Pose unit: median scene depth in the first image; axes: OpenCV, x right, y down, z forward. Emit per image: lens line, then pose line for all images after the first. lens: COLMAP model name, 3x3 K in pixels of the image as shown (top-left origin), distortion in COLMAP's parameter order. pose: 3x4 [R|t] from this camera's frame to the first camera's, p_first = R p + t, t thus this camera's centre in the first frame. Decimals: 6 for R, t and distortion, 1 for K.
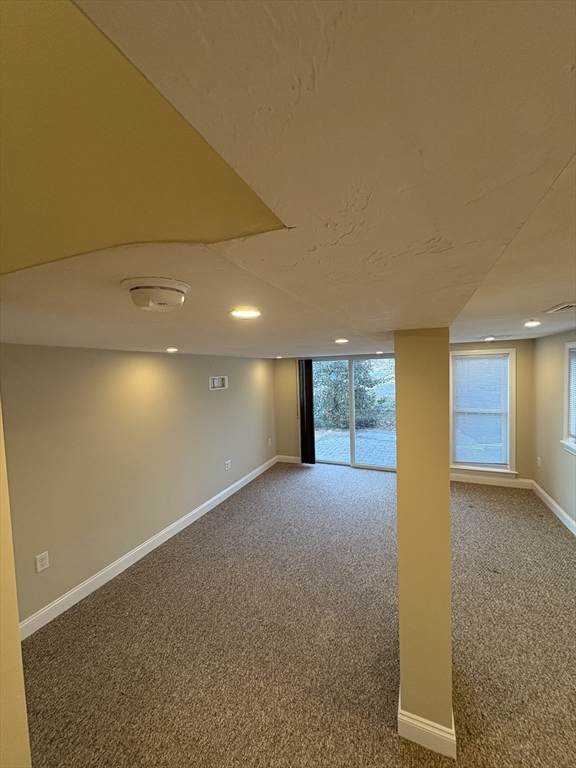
lens RADIAL K [[305.9, 0, 288.4], [0, 305.9, 384.8], [0, 0, 1]] dist [-0.000486, 0.000772]
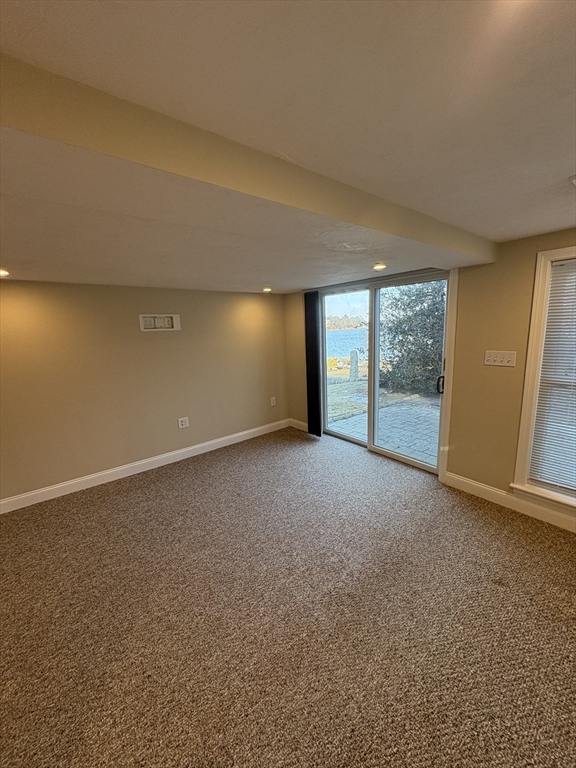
lens RADIAL K [[305.9, 0, 286.8], [0, 305.9, 383.6], [0, 0, 1]] dist [-0.000486, 0.000772]
pose [[0.883022, 0.082404, -0.462040, 0.411010], [-0.013477, 0.988511, 0.150544, 0.024397], [0.469137, -0.126707, 0.873988, 0.389949]]
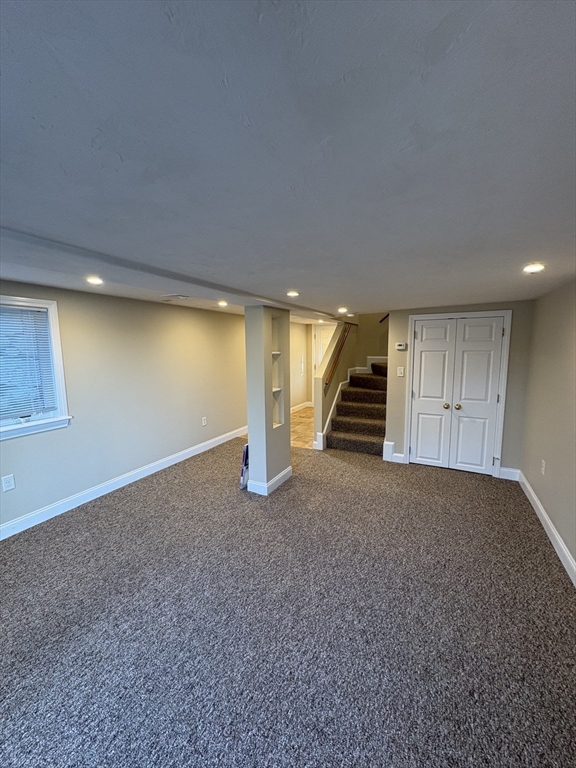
lens RADIAL K [[305.9, 0, 289.7], [0, 305.9, 383.2], [0, 0, 1]] dist [-0.000486, 0.000772]
pose [[-0.996811, 0.029061, 0.074324, 0.055673], [0.041277, 0.984834, 0.168517, -0.005307], [-0.068300, 0.171047, -0.982893, 1.069316]]
